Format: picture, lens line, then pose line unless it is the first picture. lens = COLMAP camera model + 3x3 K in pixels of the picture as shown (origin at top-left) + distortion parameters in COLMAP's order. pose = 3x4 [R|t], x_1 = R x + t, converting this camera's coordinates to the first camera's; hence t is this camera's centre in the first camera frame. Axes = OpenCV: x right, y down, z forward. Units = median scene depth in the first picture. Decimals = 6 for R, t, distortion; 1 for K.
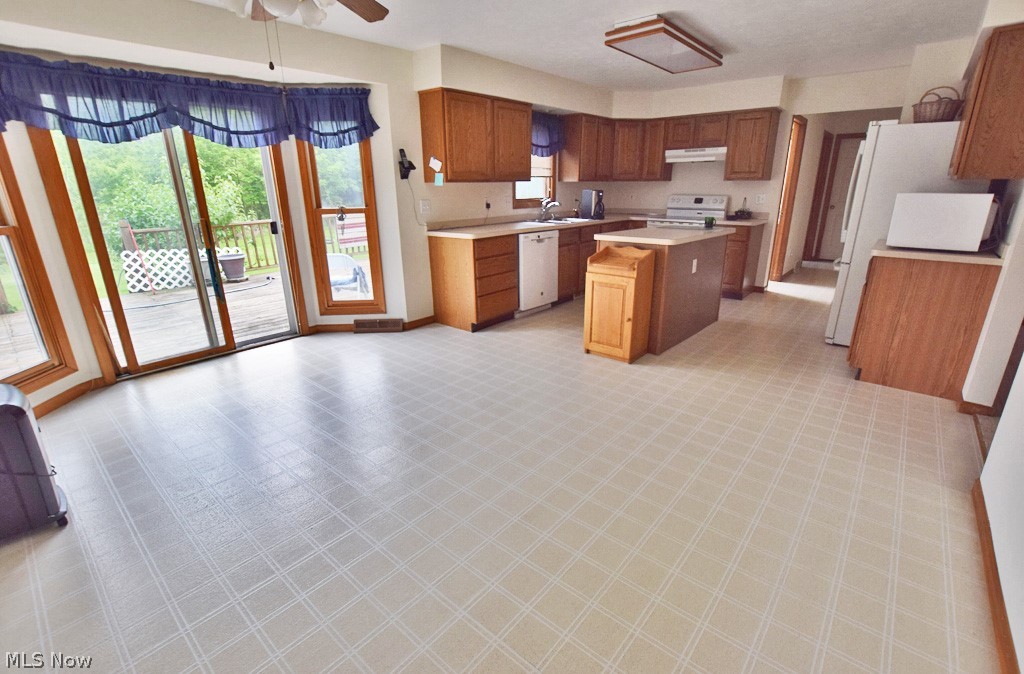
lens RADIAL K [[452.1, 0, 509.7], [0, 452.1, 337.6], [0, 0, 1]] dist [-0.022289, 0.000006]
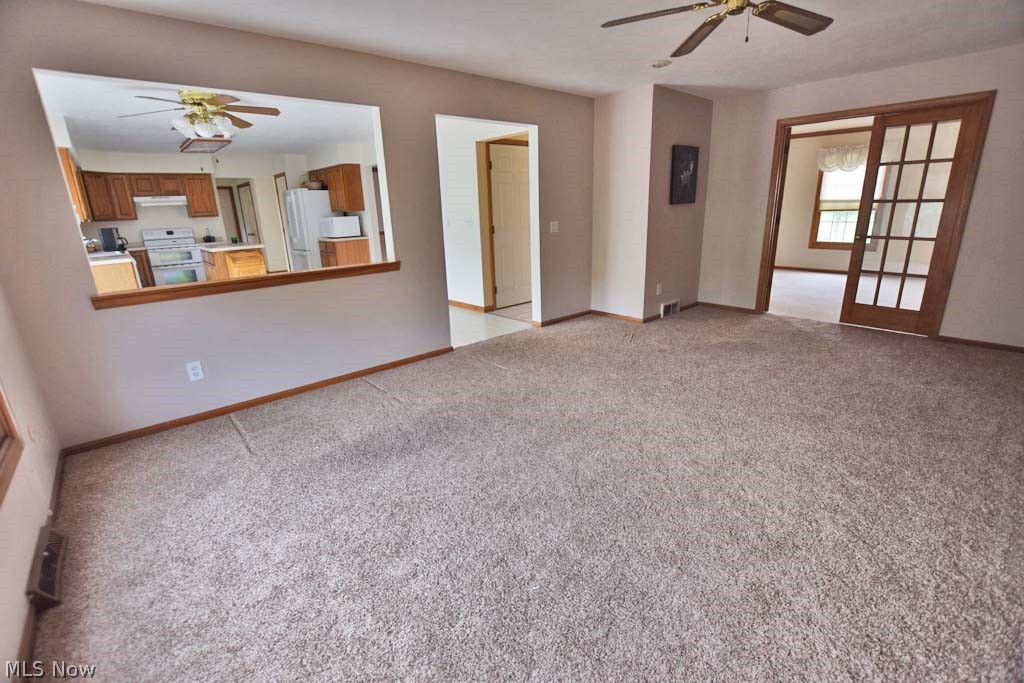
lens RADIAL K [[452.1, 0, 512.4], [0, 452.1, 339.0], [0, 0, 1]] dist [-0.022289, 0.000006]
pose [[0.130114, -0.267852, 0.954634, -0.897054], [0.345995, 0.914559, 0.209450, 0.073772], [-0.929171, 0.303046, 0.211673, -0.176298]]
